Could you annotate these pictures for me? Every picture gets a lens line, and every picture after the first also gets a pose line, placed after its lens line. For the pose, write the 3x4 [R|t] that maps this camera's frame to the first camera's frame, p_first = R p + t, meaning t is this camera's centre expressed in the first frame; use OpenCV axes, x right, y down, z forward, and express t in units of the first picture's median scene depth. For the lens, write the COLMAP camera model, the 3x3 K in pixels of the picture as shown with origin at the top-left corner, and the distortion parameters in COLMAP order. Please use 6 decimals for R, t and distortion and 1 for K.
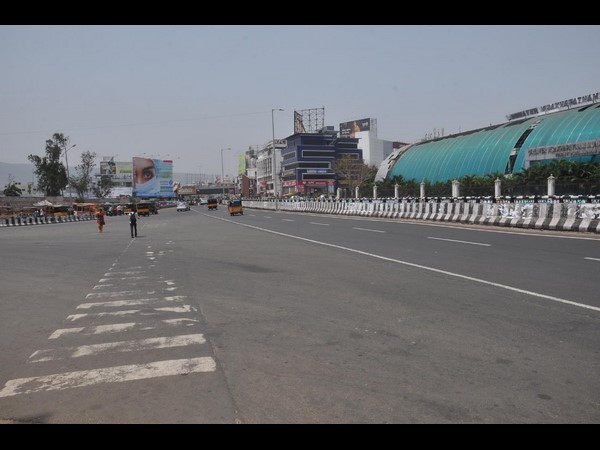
lens RADIAL K [[473.1, 0, 301.0], [0, 473.1, 223.0], [0, 0, 1]] dist [-0.003274, -0.000877]
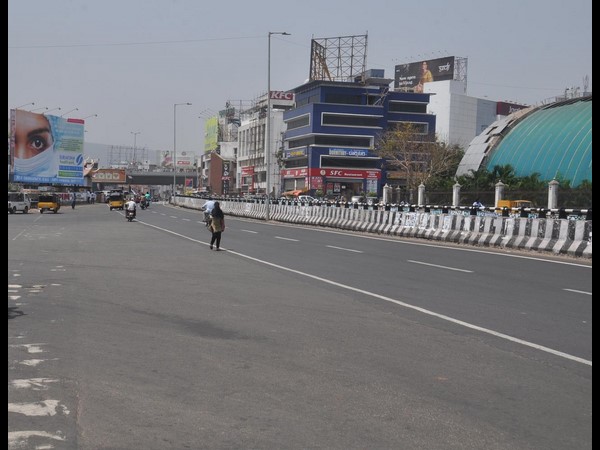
lens RADIAL K [[681.9, 0, 282.4], [0, 681.9, 225.6], [0, 0, 1]] dist [0.176343, 0.000000]
pose [[0.994394, 0.051980, -0.092080, 0.037459], [-0.055219, 0.997929, -0.032985, 0.004679], [0.090174, 0.037884, 0.995205, 0.223312]]
